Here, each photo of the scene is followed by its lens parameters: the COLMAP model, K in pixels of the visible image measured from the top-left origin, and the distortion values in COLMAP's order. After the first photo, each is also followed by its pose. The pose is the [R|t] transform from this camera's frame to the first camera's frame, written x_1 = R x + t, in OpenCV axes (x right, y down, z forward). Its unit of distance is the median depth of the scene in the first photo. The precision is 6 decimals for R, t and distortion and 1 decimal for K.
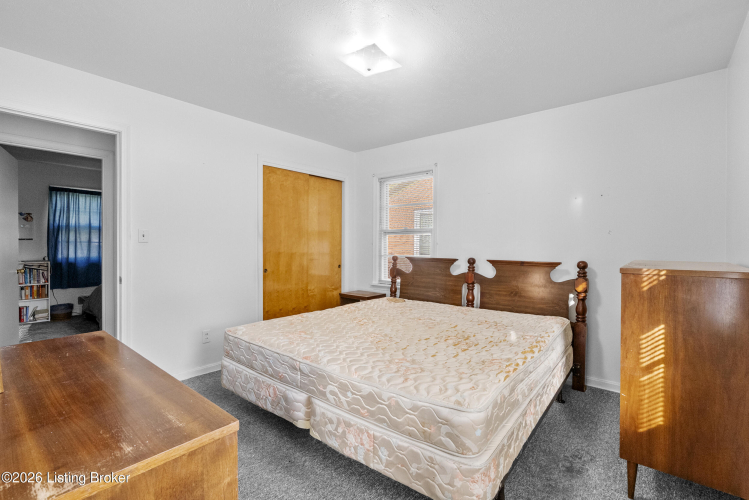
lens RADIAL K [[346.0, 0, 375.0], [0, 346.0, 245.2], [0, 0, 1]] dist [-0.009155, 0.003301]
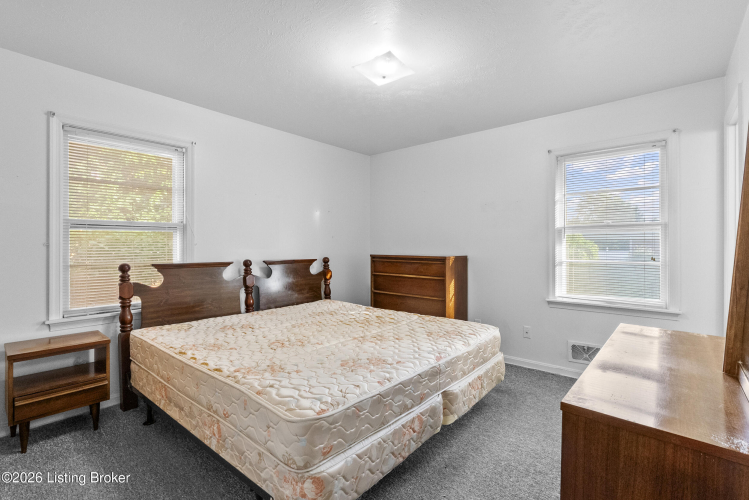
lens RADIAL K [[346.0, 0, 377.4], [0, 346.0, 248.2], [0, 0, 1]] dist [-0.009155, 0.003301]
pose [[0.015552, -0.007485, 0.999851, -1.104933], [0.003168, 0.999967, 0.007436, -0.000602], [-0.999874, 0.003052, 0.015575, 1.066105]]
